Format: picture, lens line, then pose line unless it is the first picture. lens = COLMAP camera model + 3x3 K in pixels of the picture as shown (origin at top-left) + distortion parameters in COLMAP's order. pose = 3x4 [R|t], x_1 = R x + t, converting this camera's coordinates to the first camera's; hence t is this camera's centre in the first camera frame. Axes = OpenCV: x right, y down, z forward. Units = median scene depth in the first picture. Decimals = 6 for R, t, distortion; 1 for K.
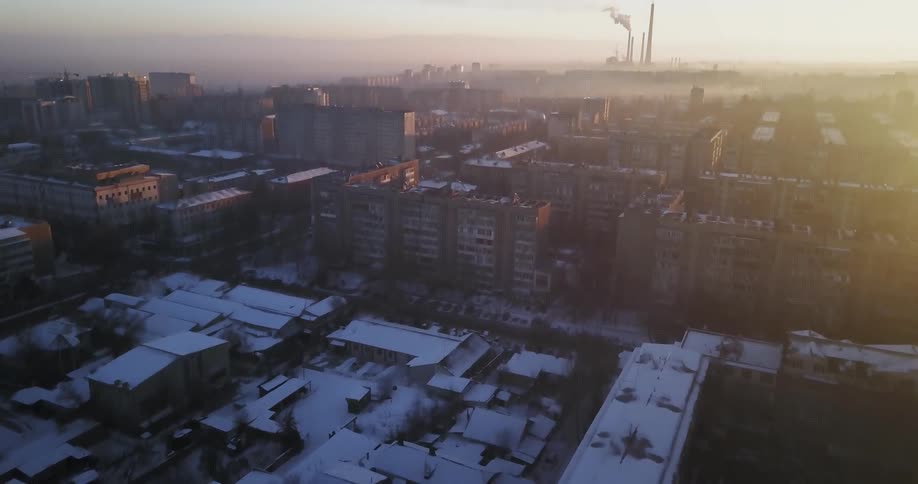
lens RADIAL K [[679.5, 0, 454.1], [0, 679.5, 234.8], [0, 0, 1]] dist [0.036592, -0.028258]
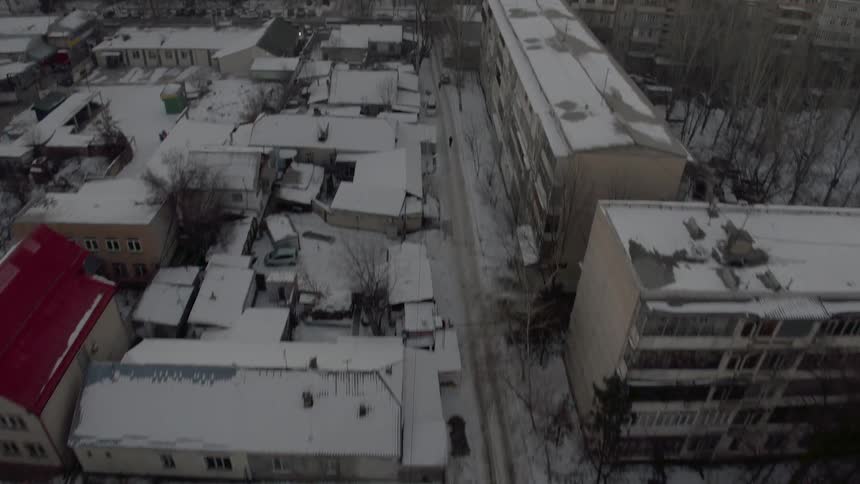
lens RADIAL K [[610.9, 0, 430.3], [0, 610.9, 241.4], [0, 0, 1]] dist [-0.125406, 0.020406]
pose [[0.888523, -0.240085, 0.391006, -0.128445], [0.084891, 0.923483, 0.374129, 0.113013], [-0.450911, -0.299229, 0.840917, 0.161700]]
